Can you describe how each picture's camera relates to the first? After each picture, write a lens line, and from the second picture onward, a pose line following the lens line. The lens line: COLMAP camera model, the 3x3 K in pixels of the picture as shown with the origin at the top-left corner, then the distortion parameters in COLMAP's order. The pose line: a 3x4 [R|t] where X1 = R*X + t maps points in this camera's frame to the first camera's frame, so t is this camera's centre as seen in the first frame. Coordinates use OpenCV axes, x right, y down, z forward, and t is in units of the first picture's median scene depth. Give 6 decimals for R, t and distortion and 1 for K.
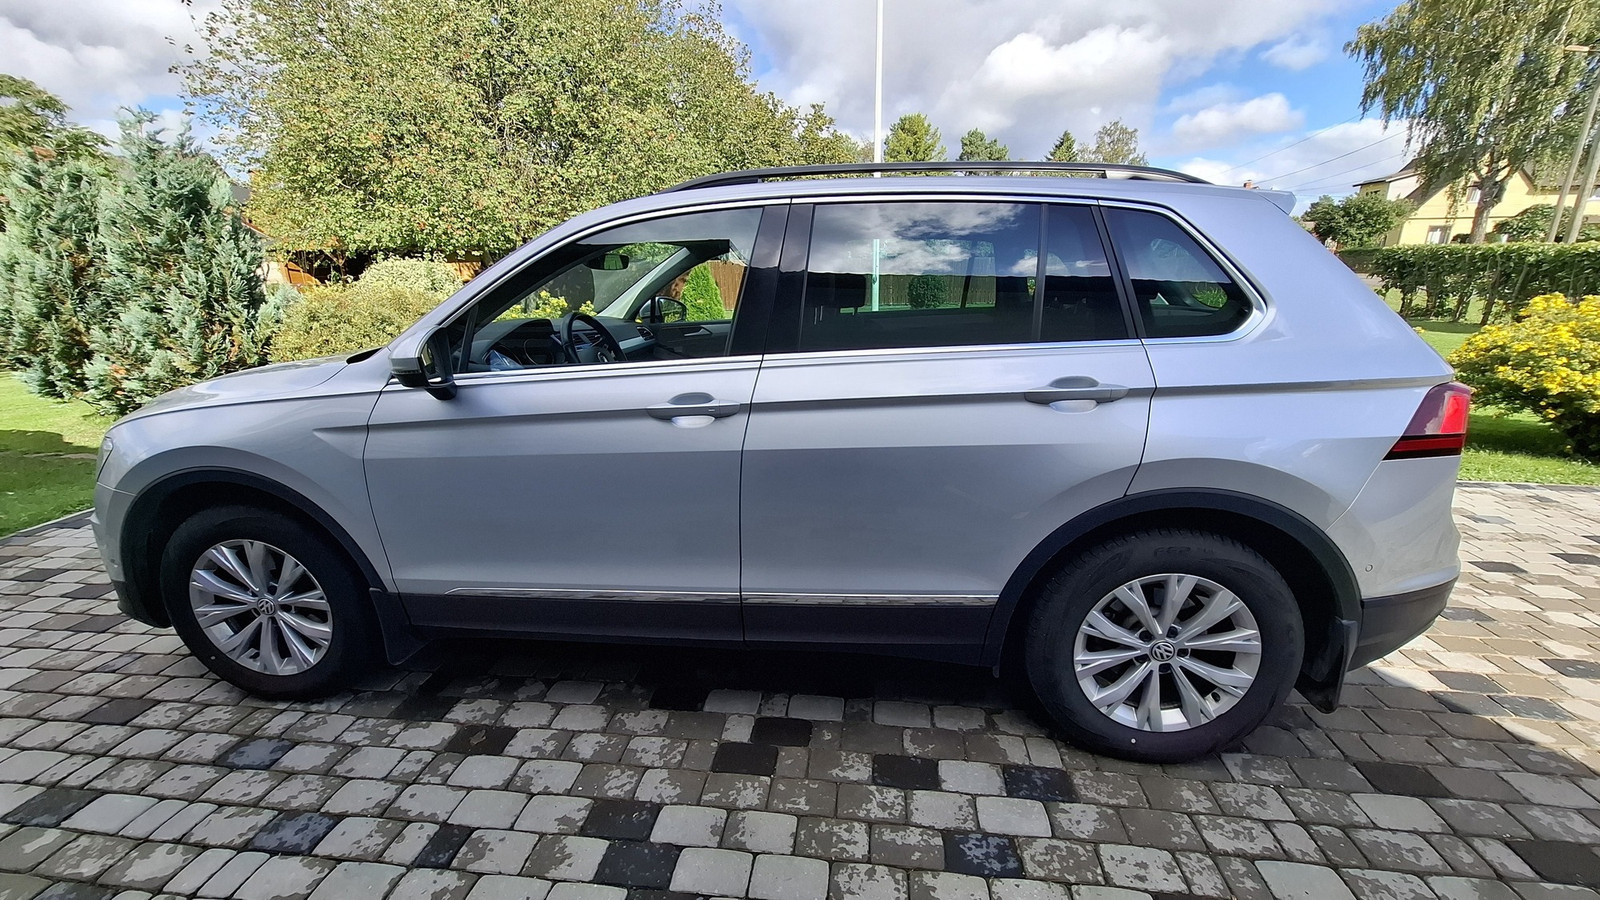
lens RADIAL K [[629.2, 0, 800.0], [0, 629.2, 450.0], [0, 0, 1]] dist [-0.000823, 0.000249]
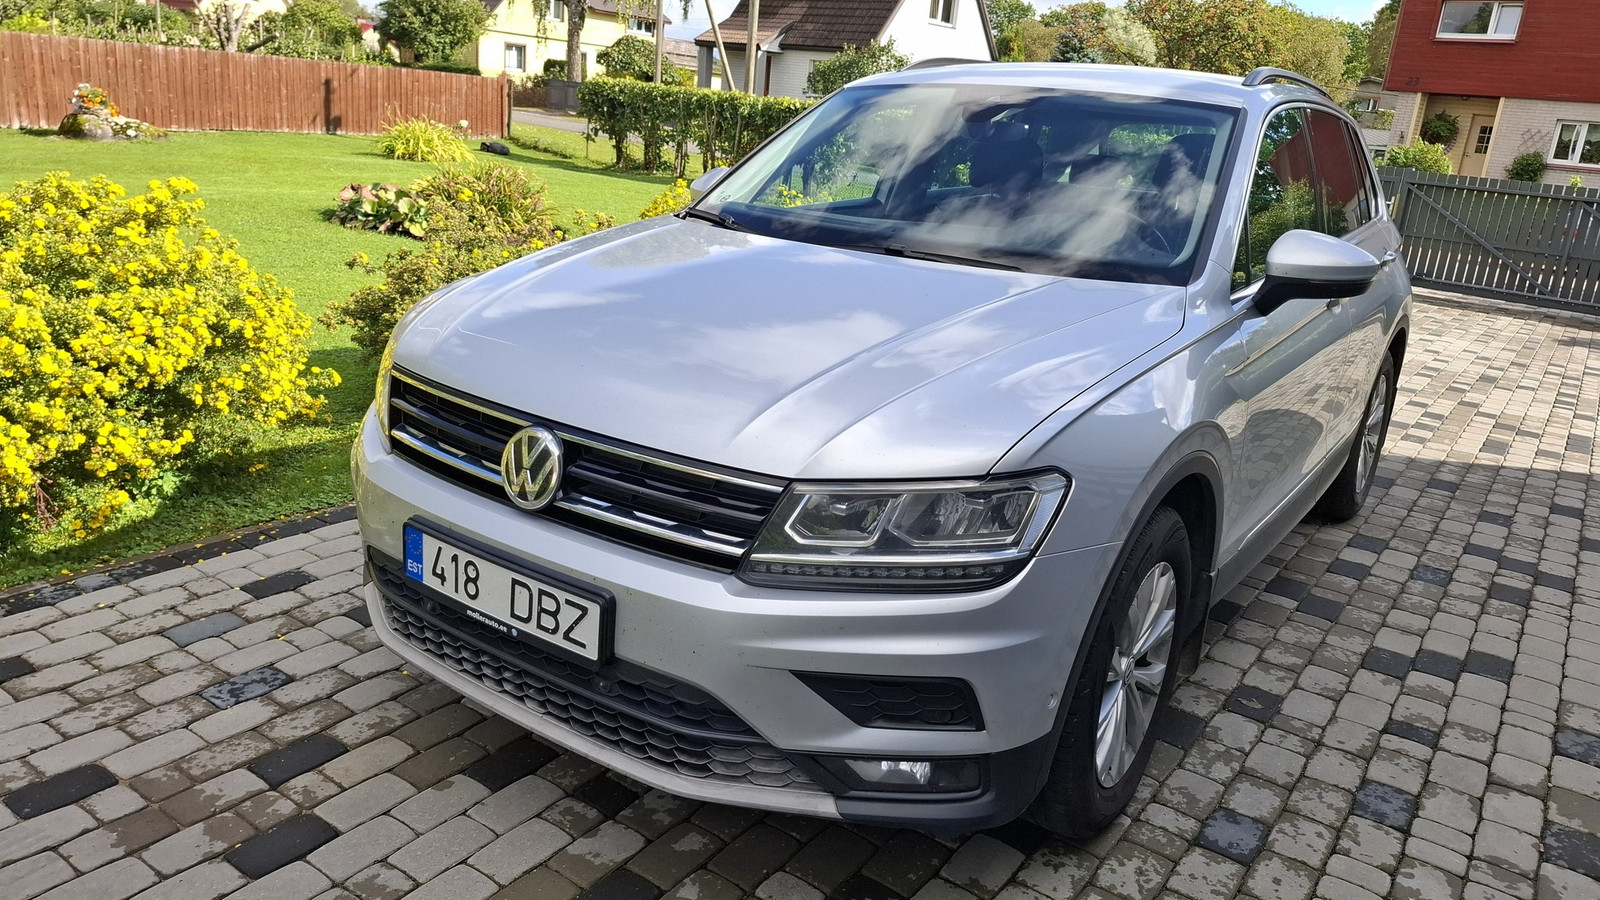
lens RADIAL K [[1121.0, 0, 800.0], [0, 1121.0, 450.0], [0, 0, 1]] dist [0.041503, -0.004980]
pose [[0.474624, -0.204453, 0.856114, -2.095227], [0.160646, 0.976433, 0.144126, -0.217708], [-0.865405, 0.069125, 0.496282, 0.740603]]
